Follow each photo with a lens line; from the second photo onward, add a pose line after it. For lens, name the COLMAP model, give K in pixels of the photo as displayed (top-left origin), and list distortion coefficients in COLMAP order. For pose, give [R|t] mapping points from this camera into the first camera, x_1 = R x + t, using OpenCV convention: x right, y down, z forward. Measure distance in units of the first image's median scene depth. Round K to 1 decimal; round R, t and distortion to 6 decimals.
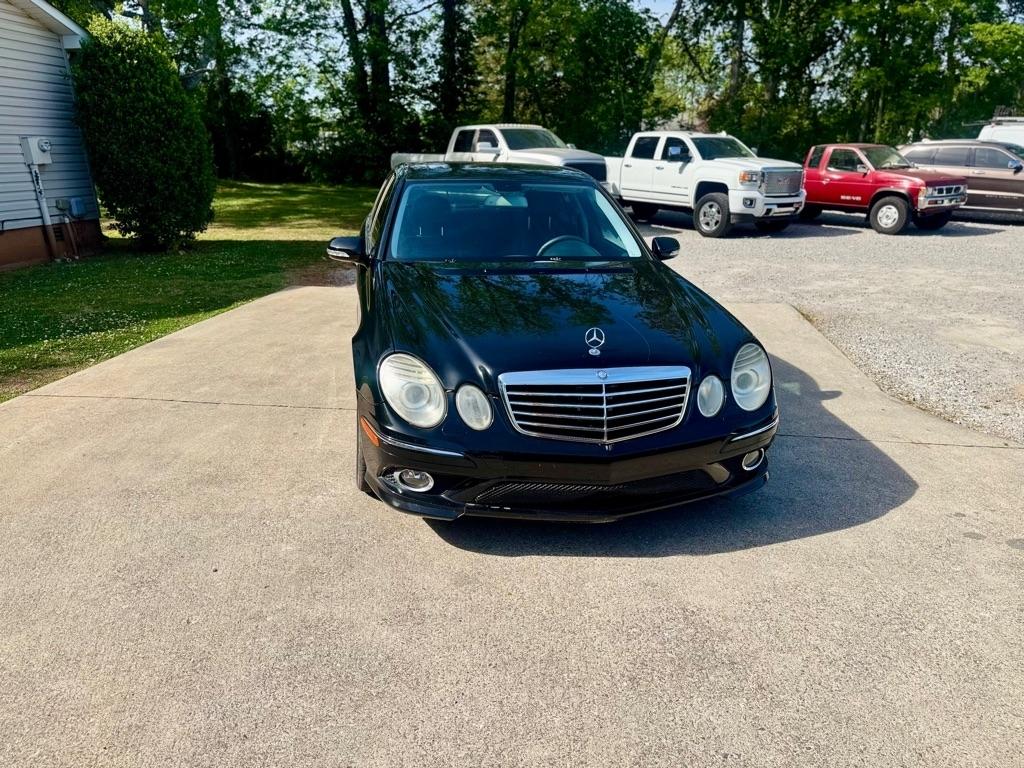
lens RADIAL K [[701.4, 0, 510.8], [0, 701.4, 390.5], [0, 0, 1]] dist [0.048030, -0.060429]
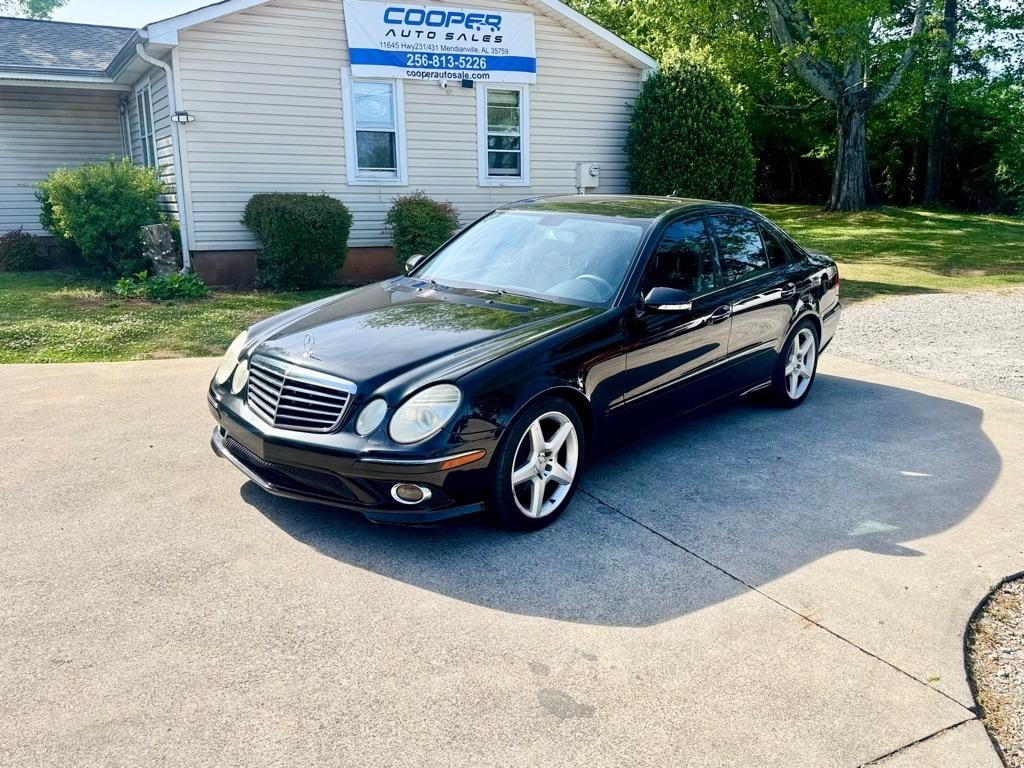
lens RADIAL K [[865.7, 0, 514.2], [0, 865.7, 376.1], [0, 0, 1]] dist [0.095311, -0.149211]
pose [[0.625088, 0.185805, -0.758117, 0.745935], [-0.256653, 0.966176, 0.025180, -0.074670], [0.737153, 0.178833, 0.651632, 0.149999]]
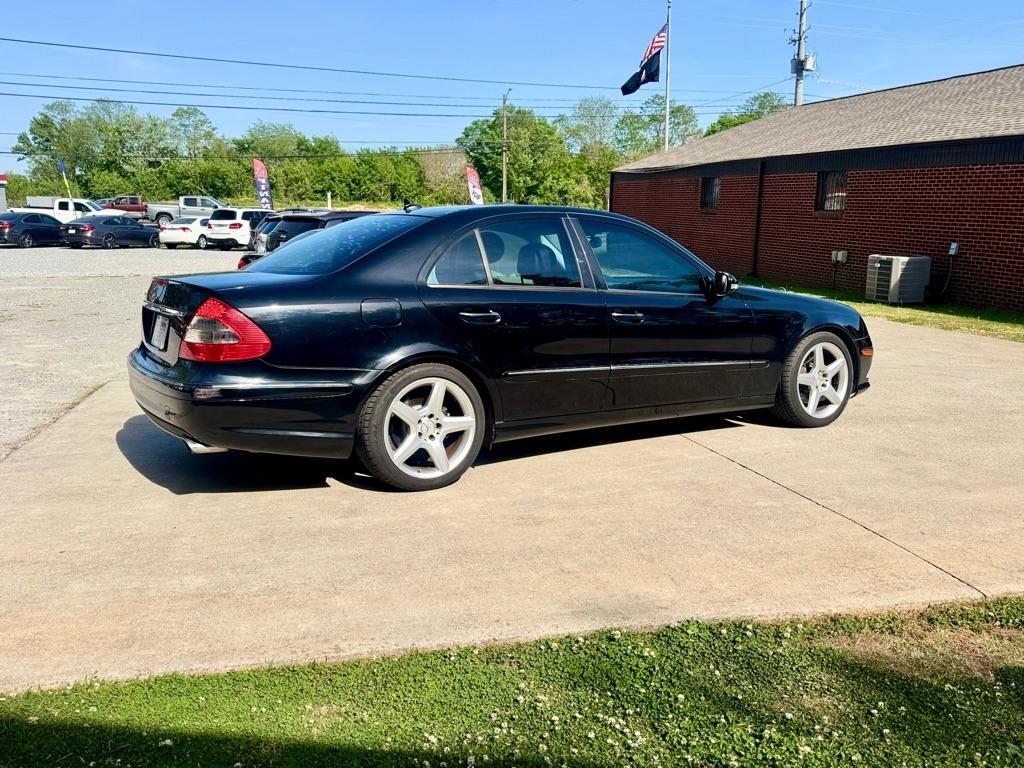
lens RADIAL K [[865.7, 0, 512.9], [0, 865.7, 386.9], [0, 0, 1]] dist [0.095311, -0.149211]
pose [[-0.343610, -0.167146, 0.924118, -1.036387], [0.288119, 0.917815, 0.273136, -0.385505], [-0.893823, 0.360108, -0.267213, 1.283734]]
